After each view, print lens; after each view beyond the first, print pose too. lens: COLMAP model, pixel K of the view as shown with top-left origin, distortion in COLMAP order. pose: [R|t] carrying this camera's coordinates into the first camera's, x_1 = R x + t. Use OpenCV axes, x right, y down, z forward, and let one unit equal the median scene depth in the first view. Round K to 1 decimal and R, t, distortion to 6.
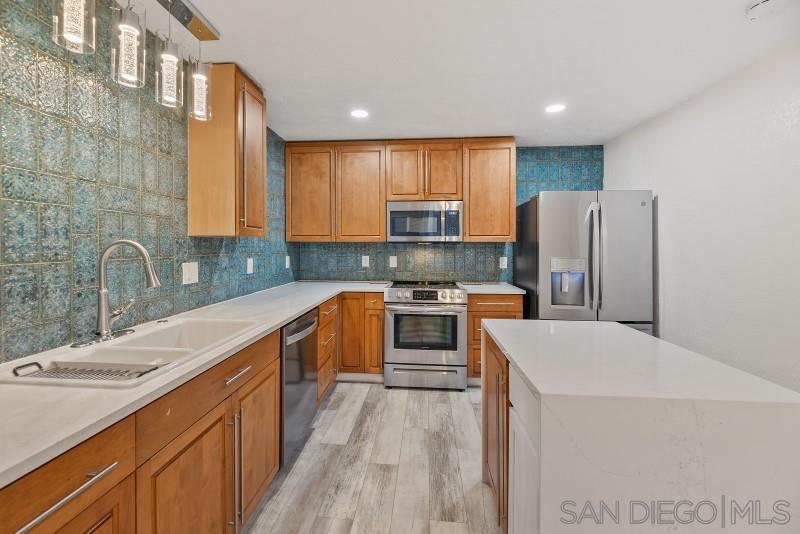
lens RADIAL K [[328.9, 0, 384.7], [0, 328.9, 248.1], [0, 0, 1]] dist [-0.006337, 0.000247]
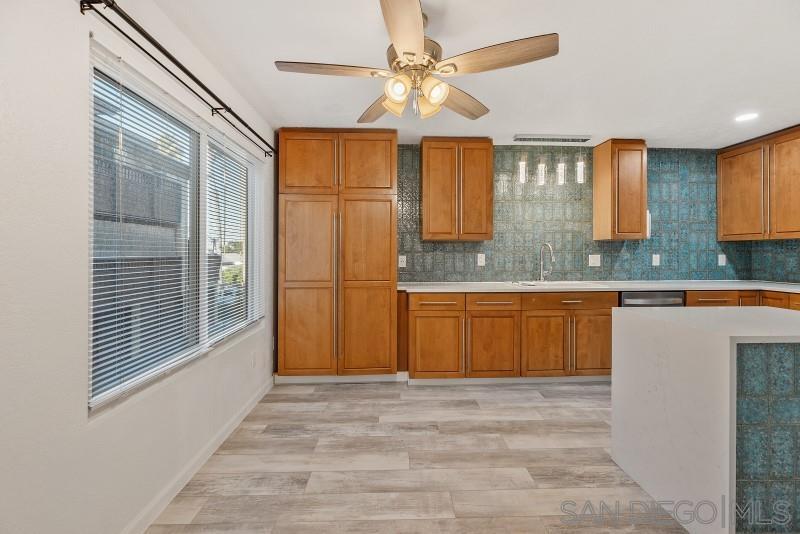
lens RADIAL K [[328.9, 0, 410.5], [0, 328.9, 251.5], [0, 0, 1]] dist [-0.006337, 0.000247]
pose [[0.131256, -0.004540, -0.991338, 1.090223], [-0.001305, 0.999988, -0.004752, 0.035245], [0.991348, 0.001918, 0.131249, -0.262796]]
